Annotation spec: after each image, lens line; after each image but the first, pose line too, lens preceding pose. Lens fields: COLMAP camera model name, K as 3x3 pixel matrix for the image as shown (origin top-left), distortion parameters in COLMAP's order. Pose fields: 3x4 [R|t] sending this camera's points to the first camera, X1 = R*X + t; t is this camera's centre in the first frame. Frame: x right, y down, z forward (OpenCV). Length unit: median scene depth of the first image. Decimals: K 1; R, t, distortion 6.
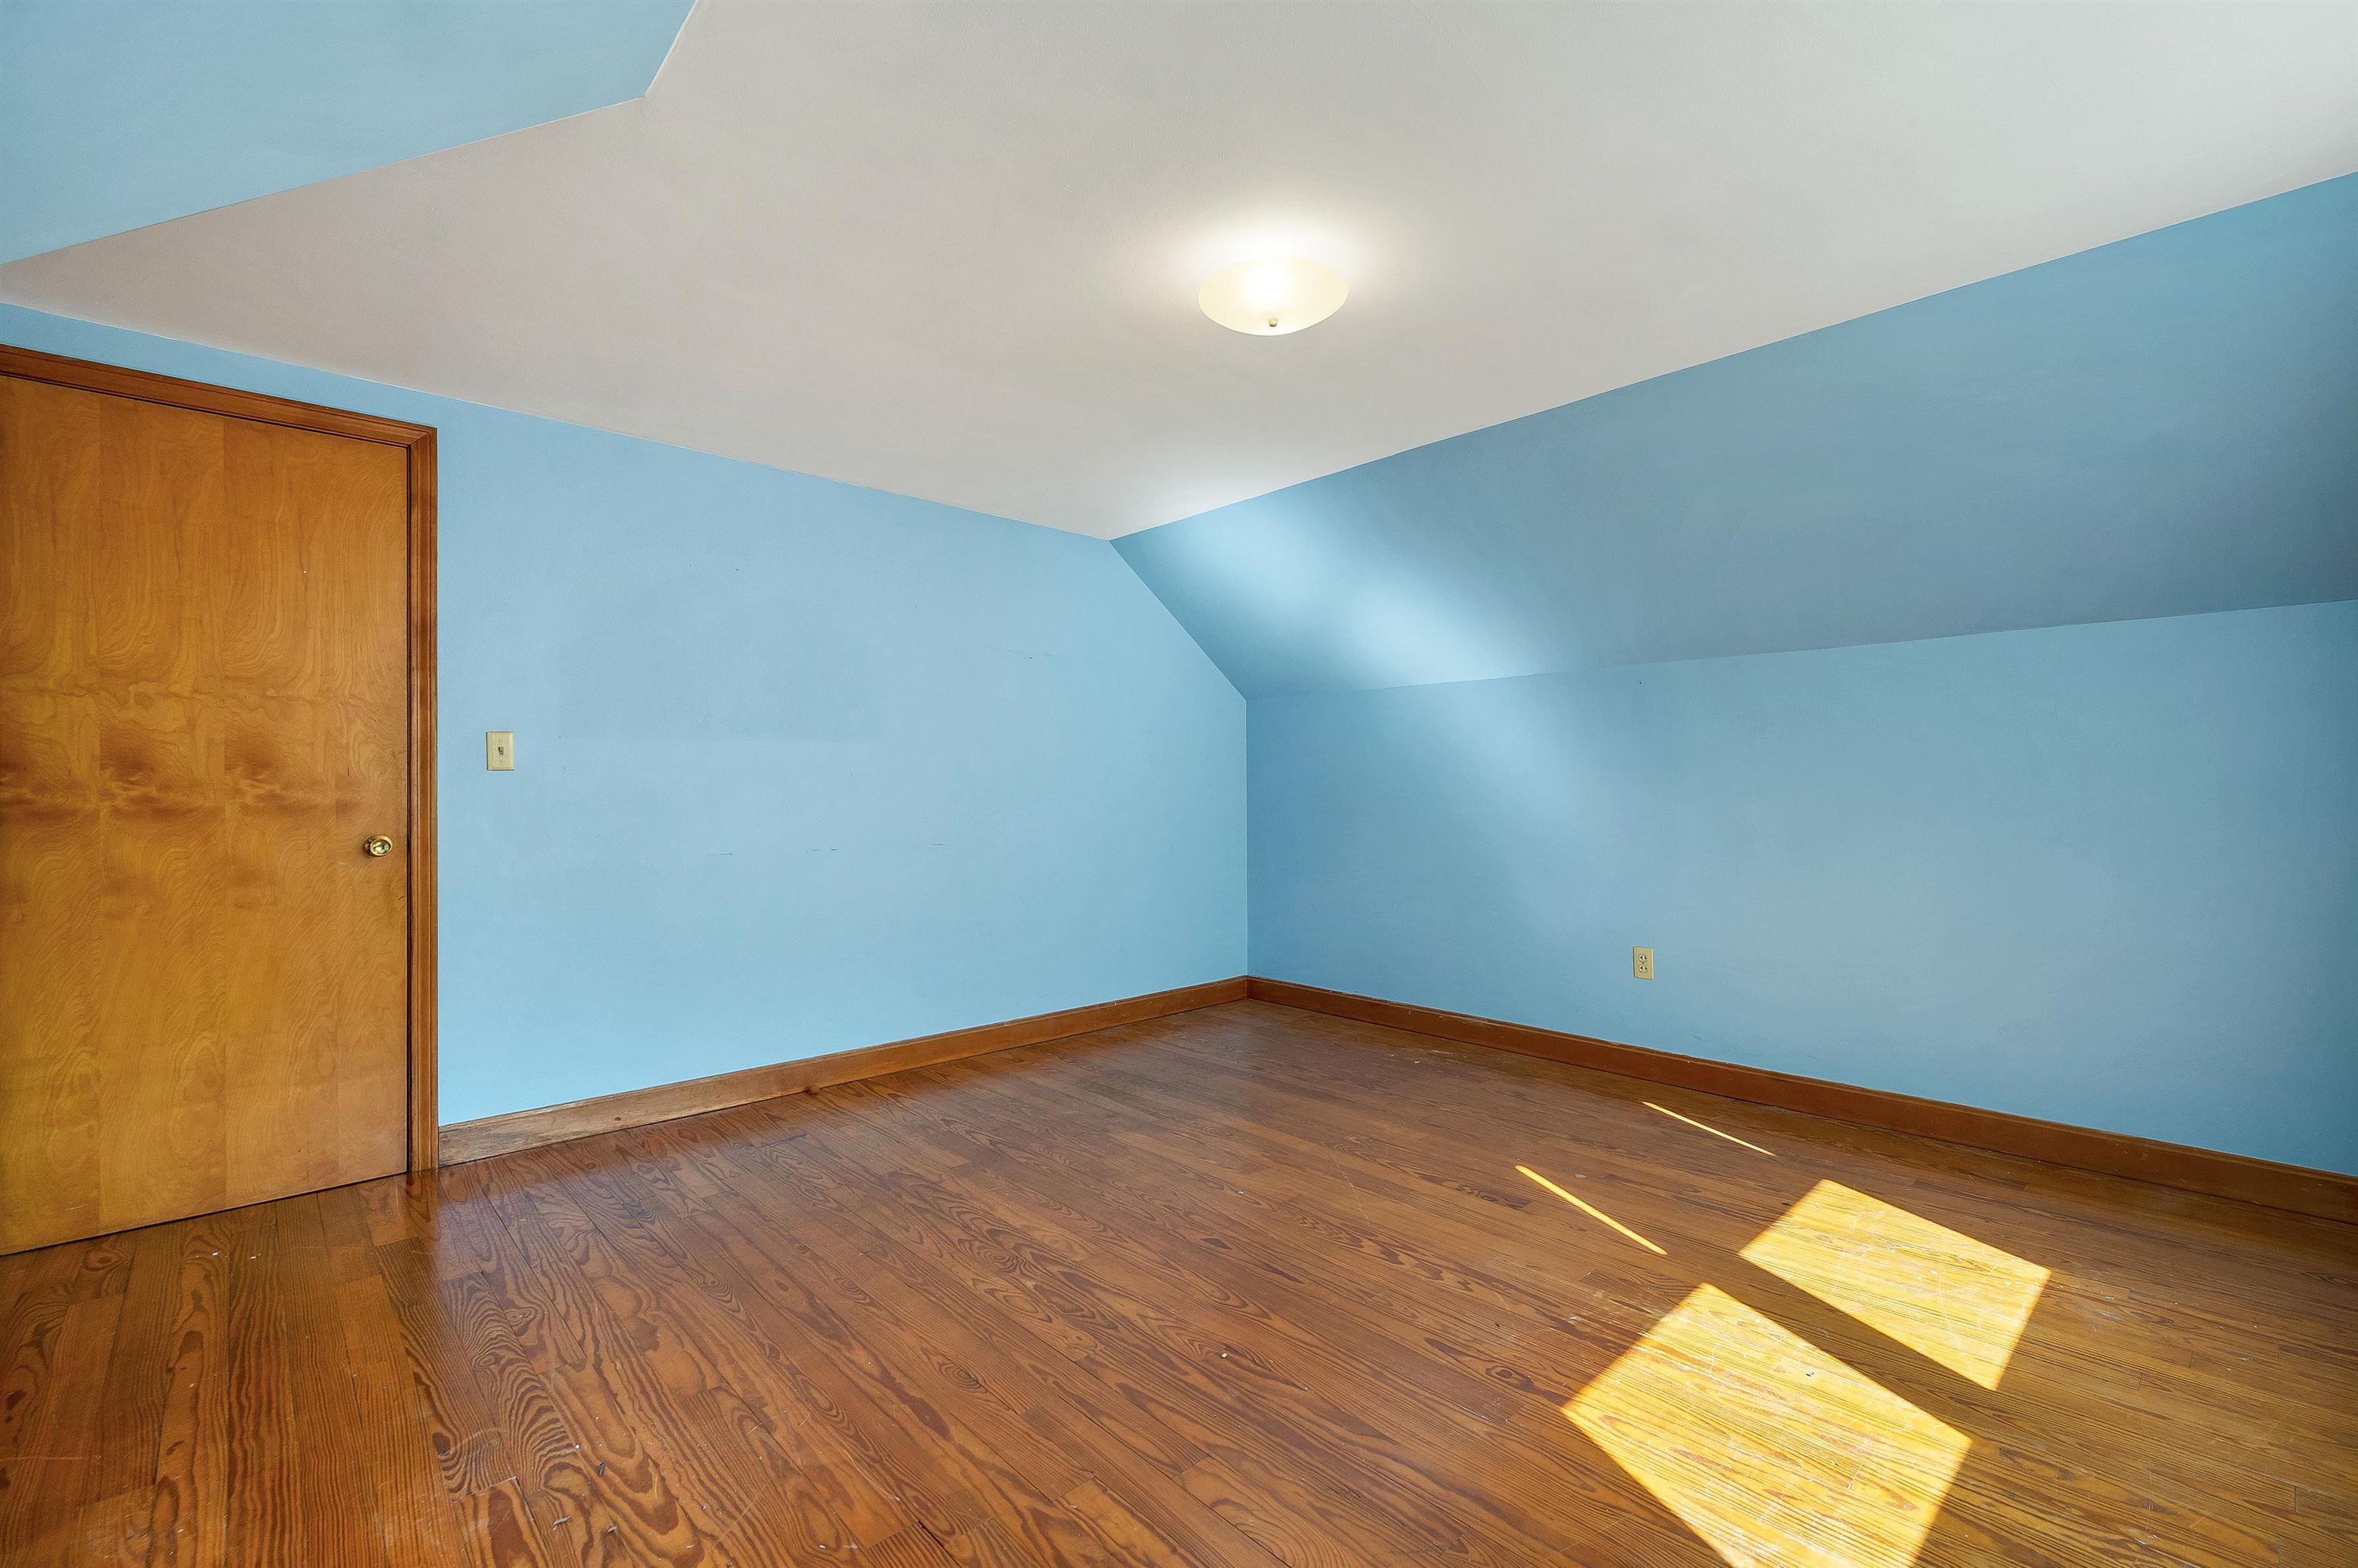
lens RADIAL K [[982.7, 0, 1170.4], [0, 982.7, 786.5], [0, 0, 1]] dist [0.003214, -0.000229]
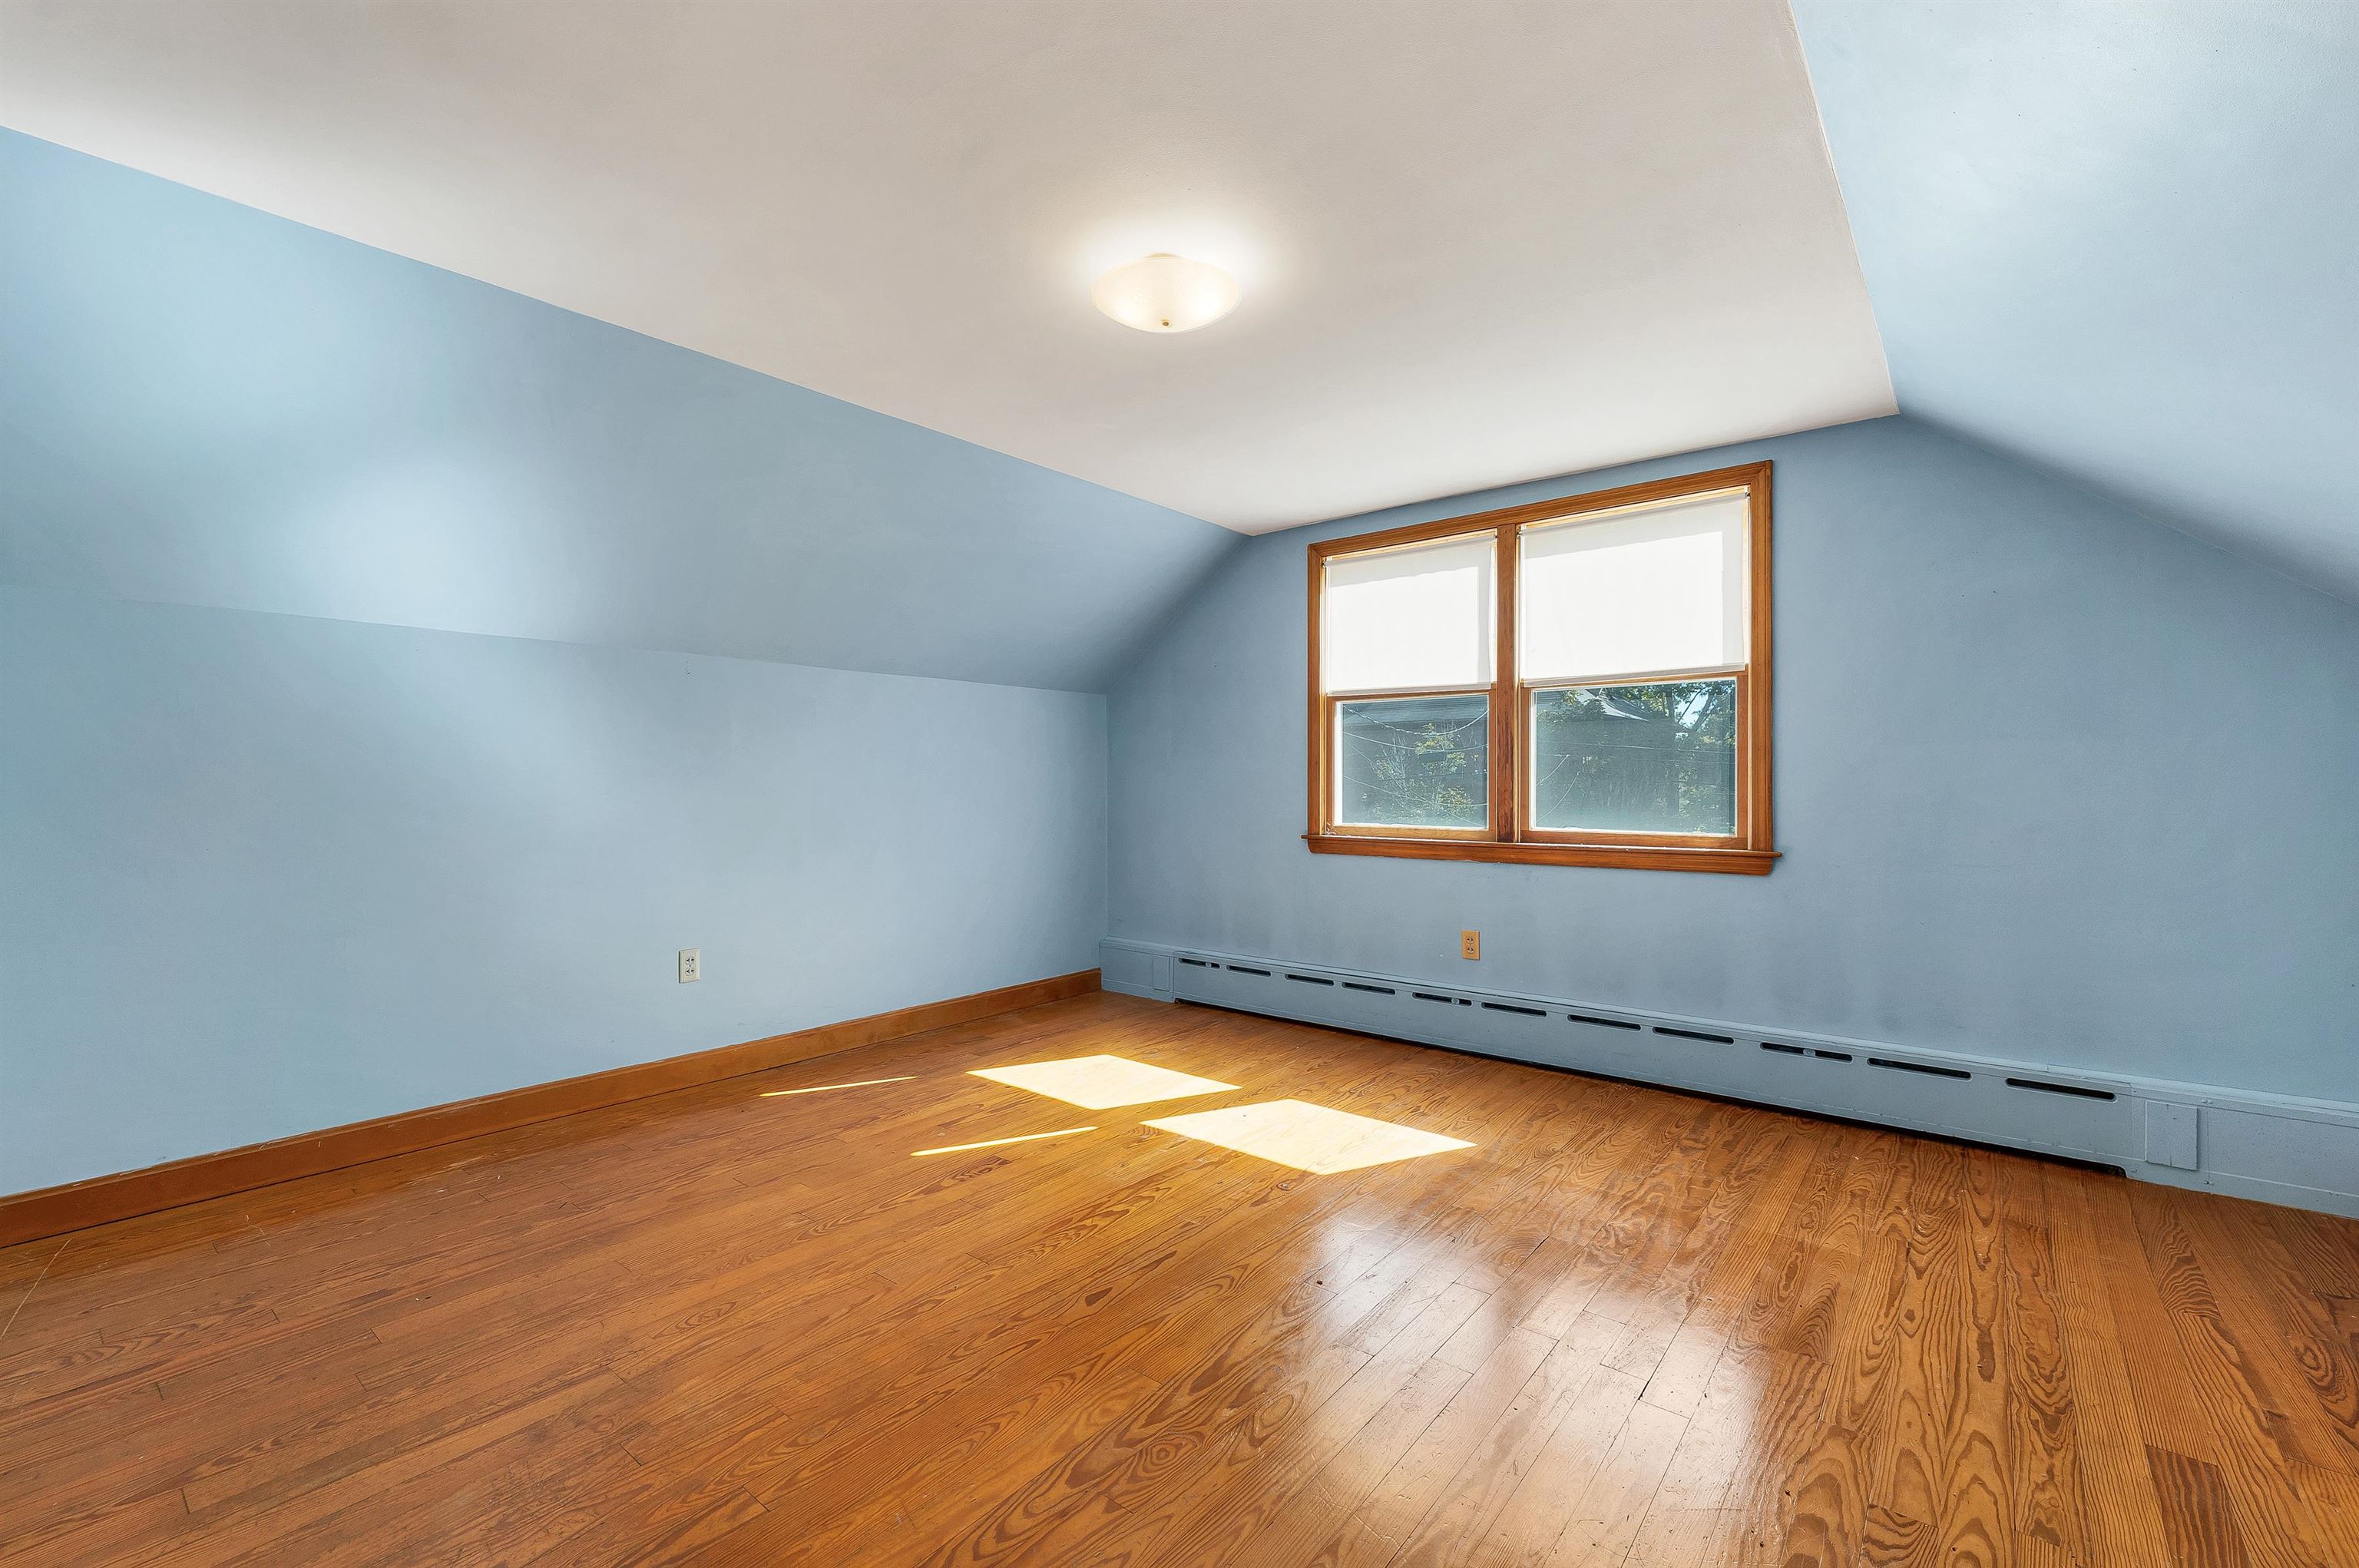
lens RADIAL K [[983.1, 0, 1170.9], [0, 983.1, 786.5], [0, 0, 1]] dist [0.003214, -0.000229]
pose [[-0.124345, 0.000753, 0.992239, -0.749794], [-0.004225, 0.999990, -0.001289, 0.007497], [-0.992230, -0.004353, -0.124341, 0.937835]]
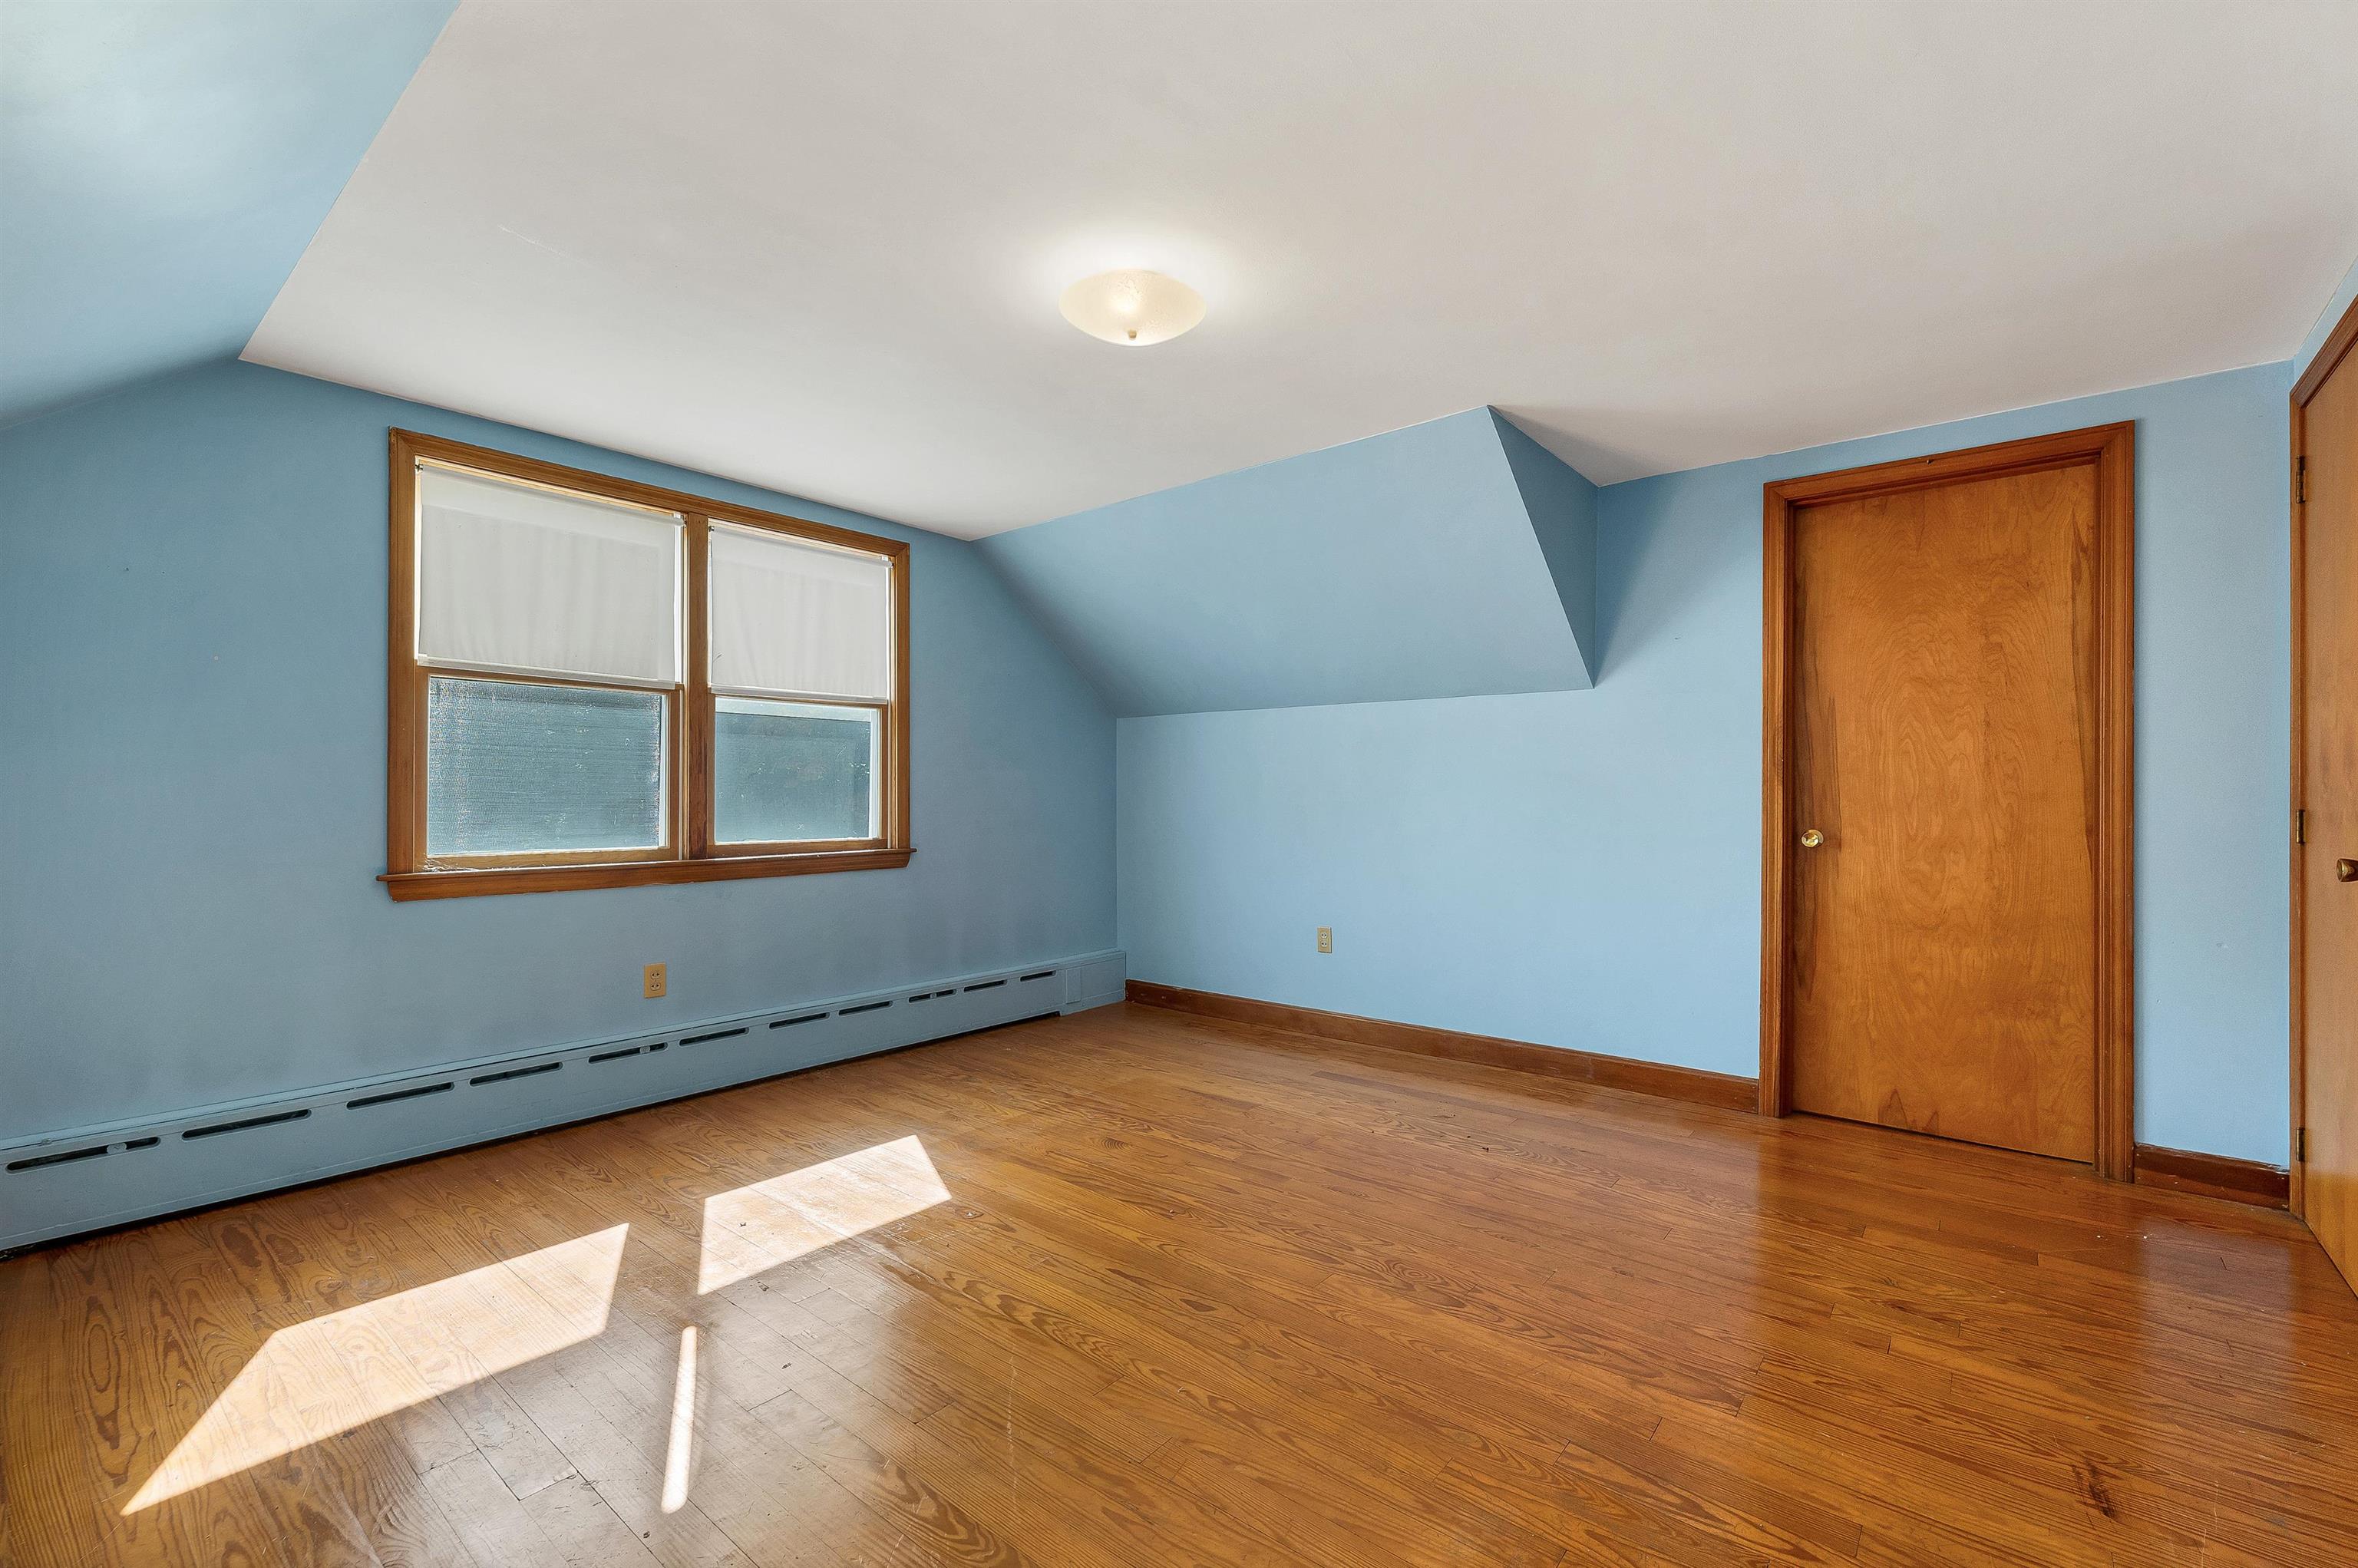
lens RADIAL K [[1025.0, 0, 1152.1], [0, 1025.0, 792.4], [0, 0, 1]] dist [0.006730, 0.000025]
pose [[-0.993466, 0.002317, -0.114109, 0.172976], [0.003069, 0.999975, -0.006408, 0.006464], [0.114091, -0.006716, -0.993448, 1.719286]]
